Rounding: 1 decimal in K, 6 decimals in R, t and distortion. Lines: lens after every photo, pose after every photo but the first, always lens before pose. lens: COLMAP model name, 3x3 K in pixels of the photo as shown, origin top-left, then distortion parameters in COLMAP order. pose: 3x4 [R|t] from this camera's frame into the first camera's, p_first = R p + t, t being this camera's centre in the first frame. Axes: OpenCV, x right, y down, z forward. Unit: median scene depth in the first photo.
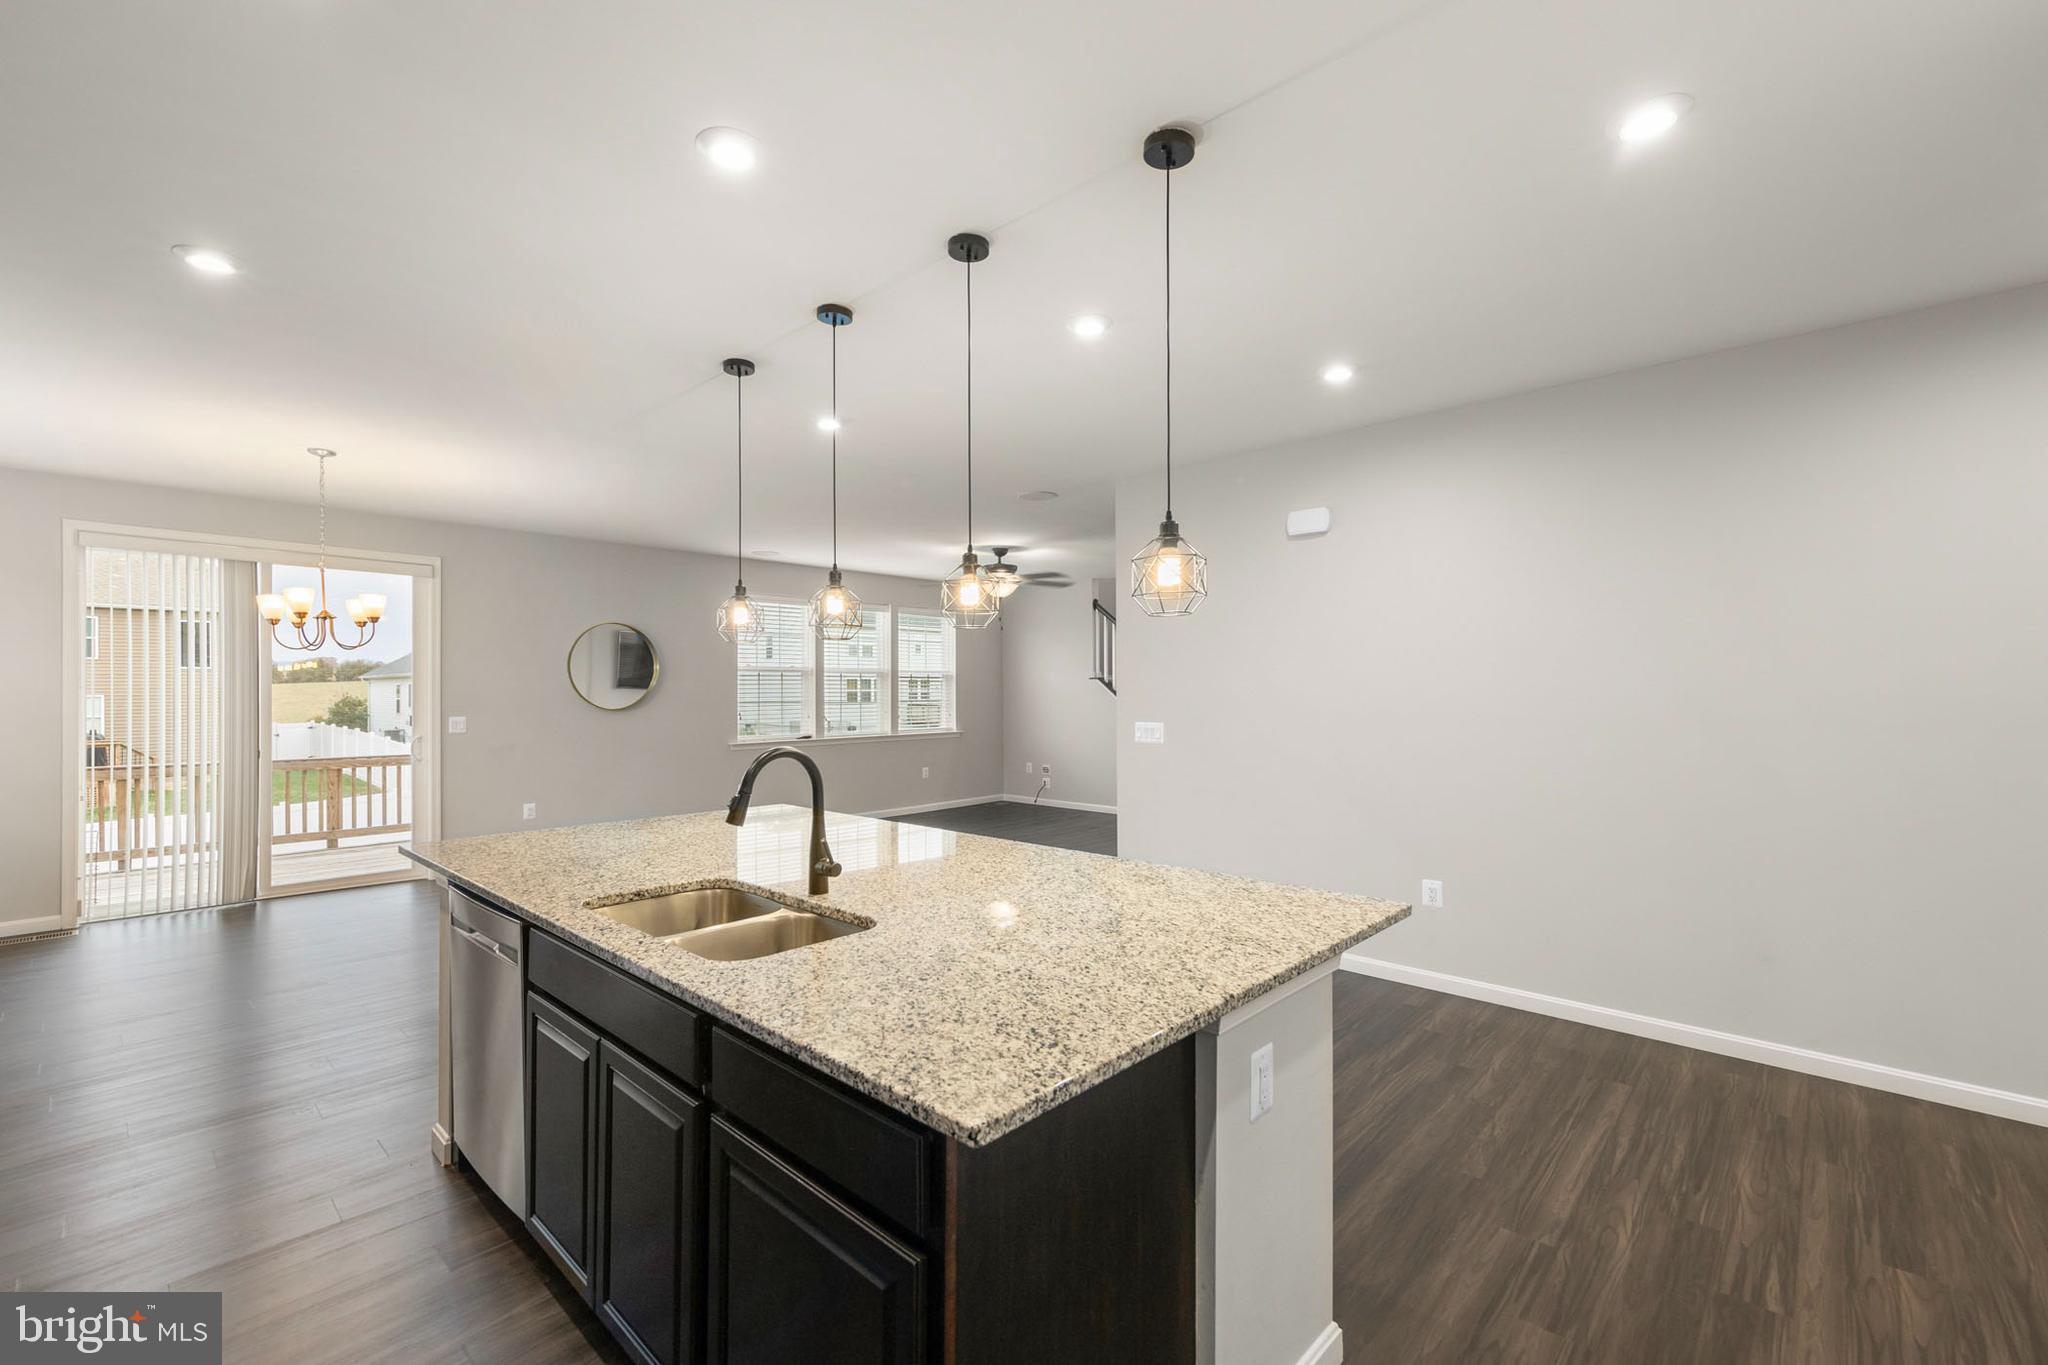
lens RADIAL K [[873.8, 0, 1011.9], [0, 873.8, 688.1], [0, 0, 1]] dist [0.009127, -0.001047]
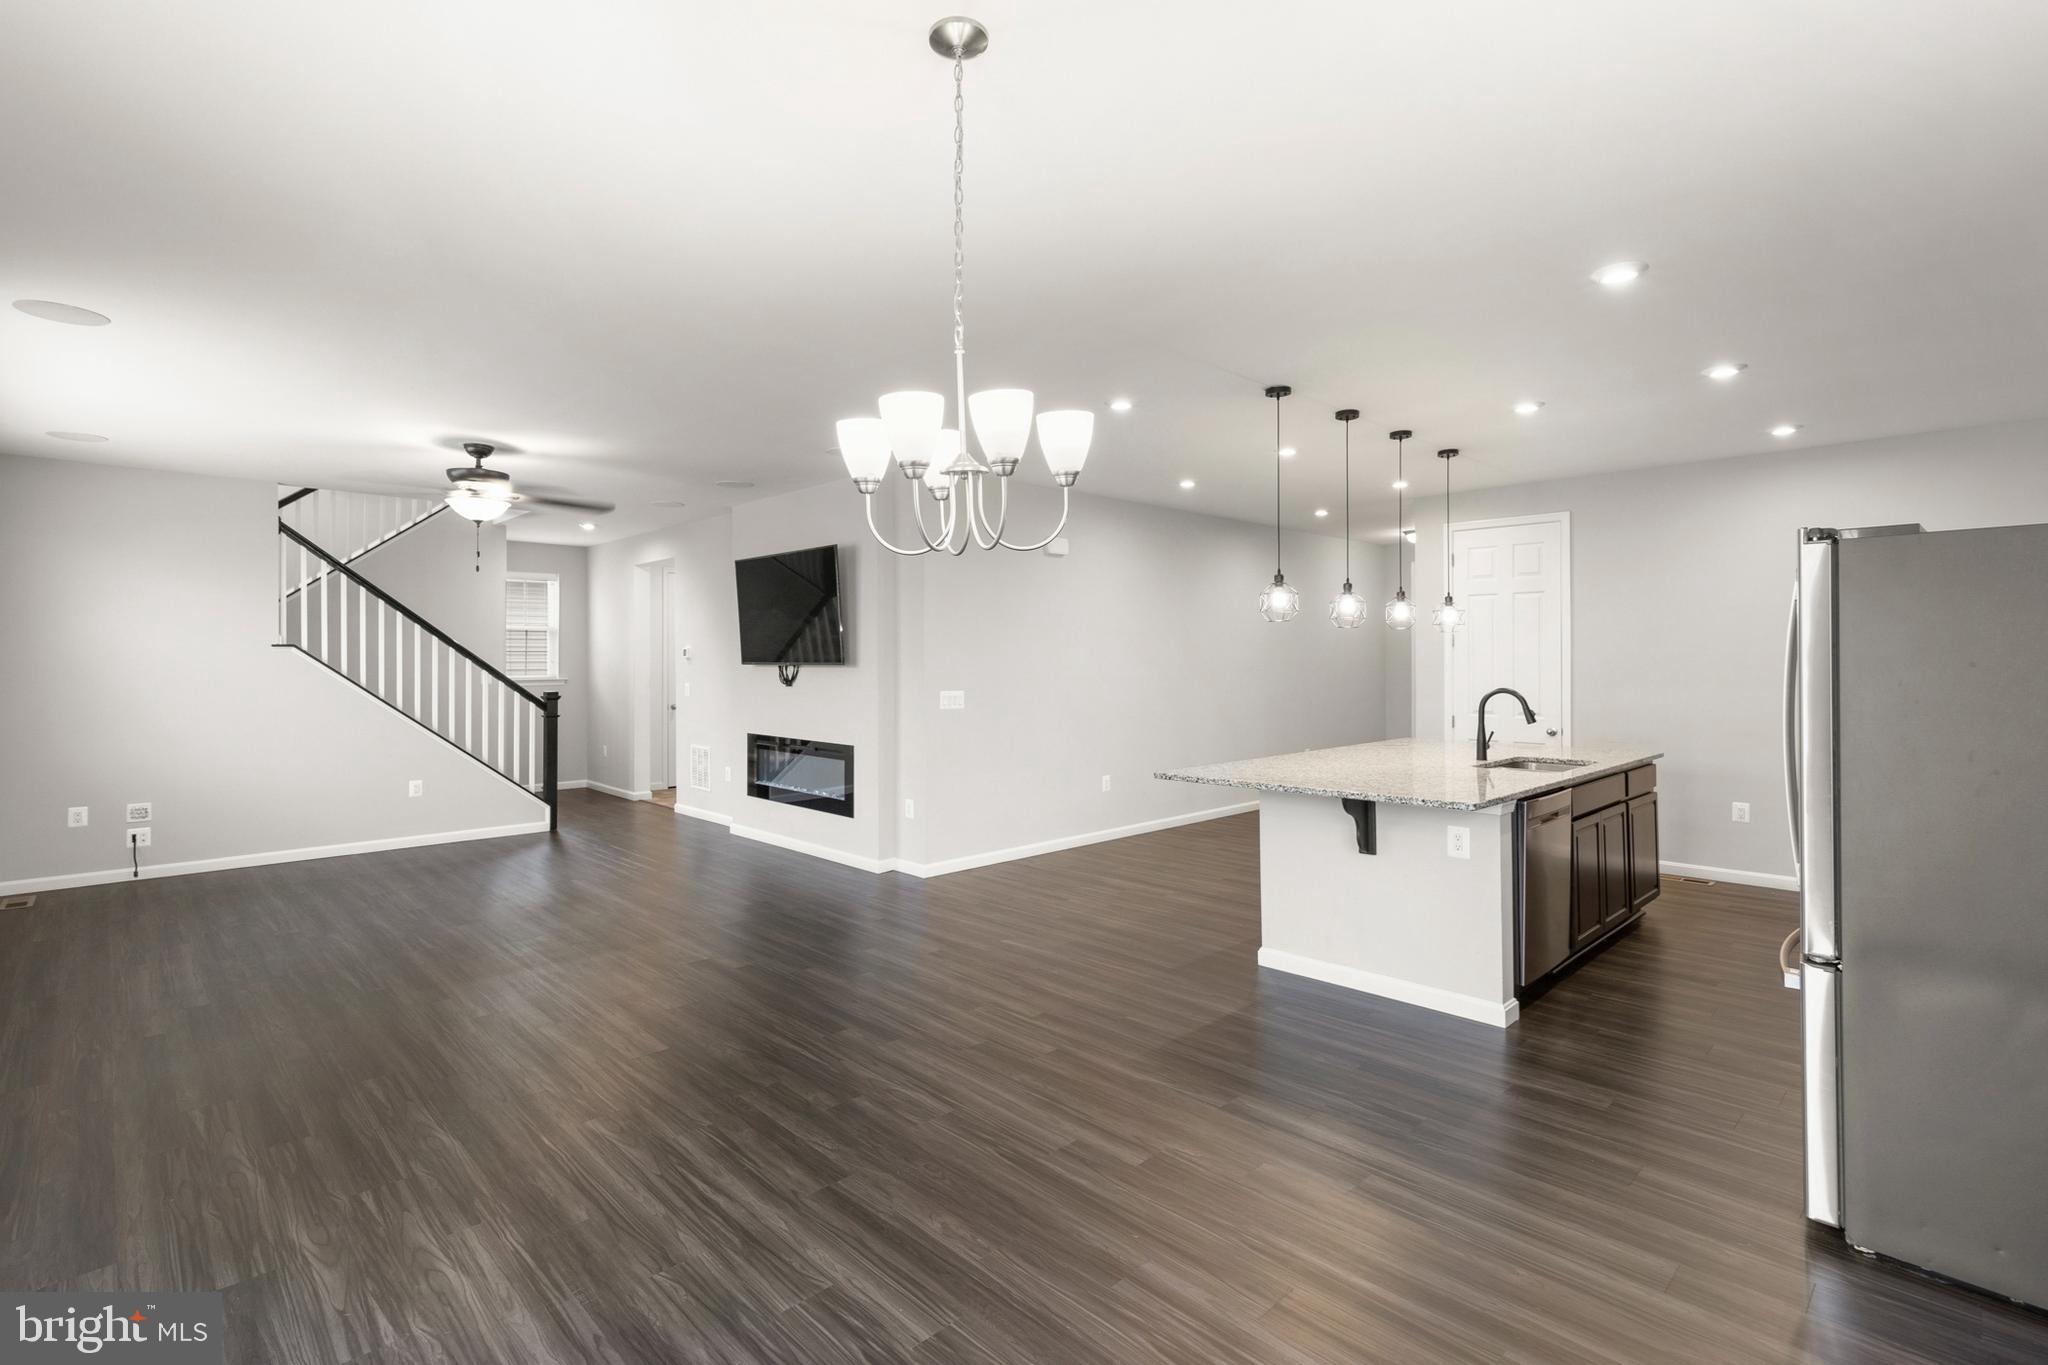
lens RADIAL K [[962.8, 0, 1024.2], [0, 962.8, 665.4], [0, 0, 1]] dist [0.022905, -0.004010]
pose [[0.038556, -0.004229, 0.999247, -0.881011], [0.002300, 0.999989, 0.004143, 0.001345], [-0.999254, 0.002138, 0.038566, 0.695860]]
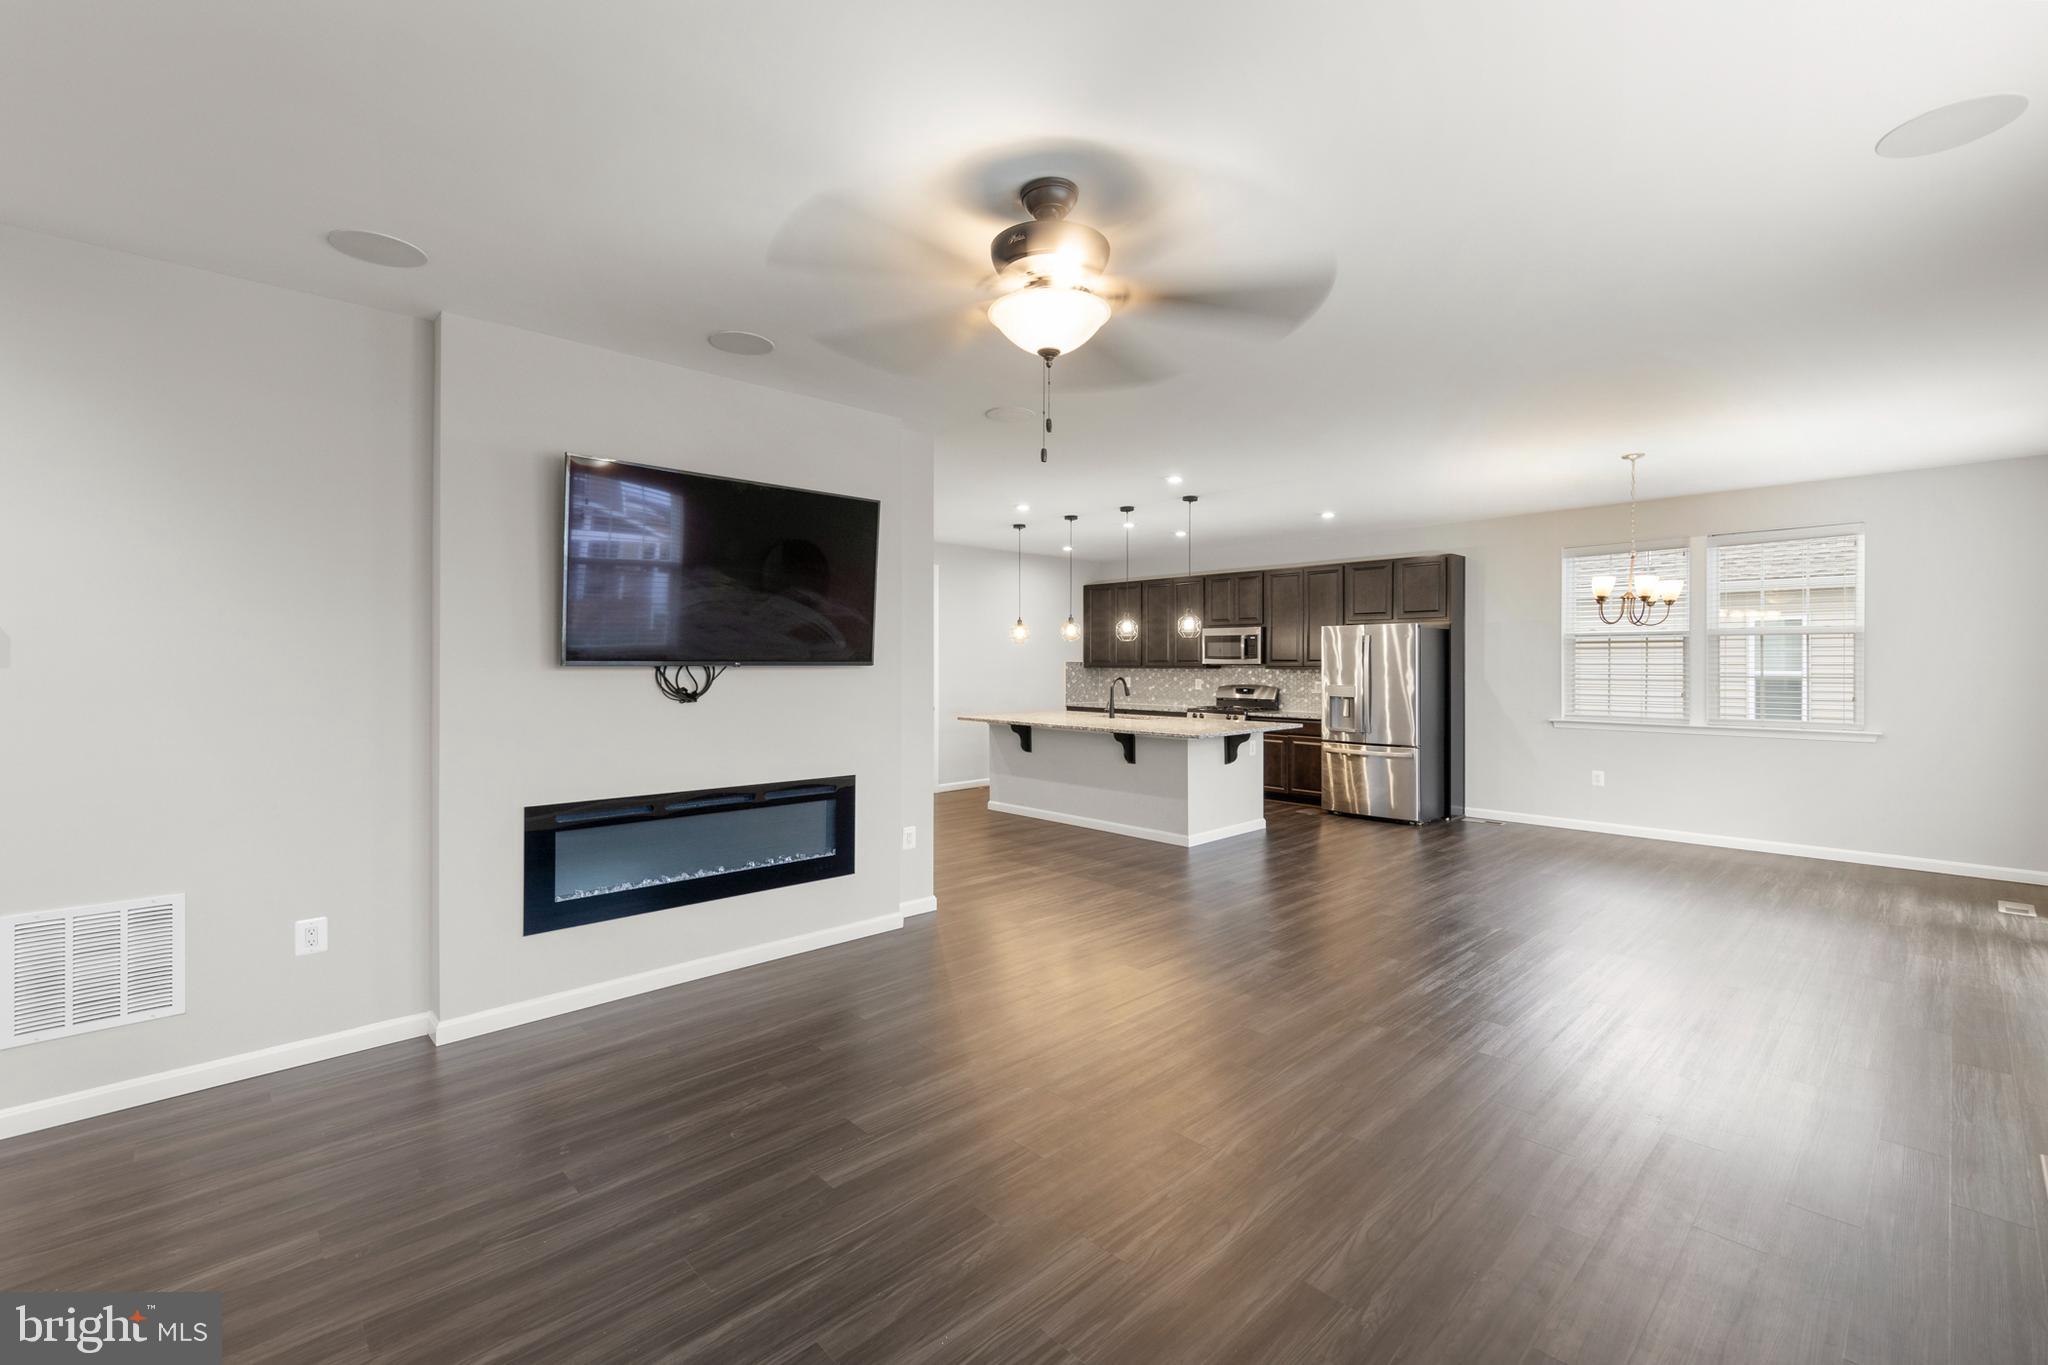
lens RADIAL K [[873.8, 0, 1026.2], [0, 873.8, 668.5], [0, 0, 1]] dist [0.009127, -0.001047]
pose [[-0.999244, 0.000203, 0.038885, -0.013933], [0.000489, 0.999973, 0.007345, 0.002406], [-0.038883, 0.007359, -0.999217, 1.606374]]
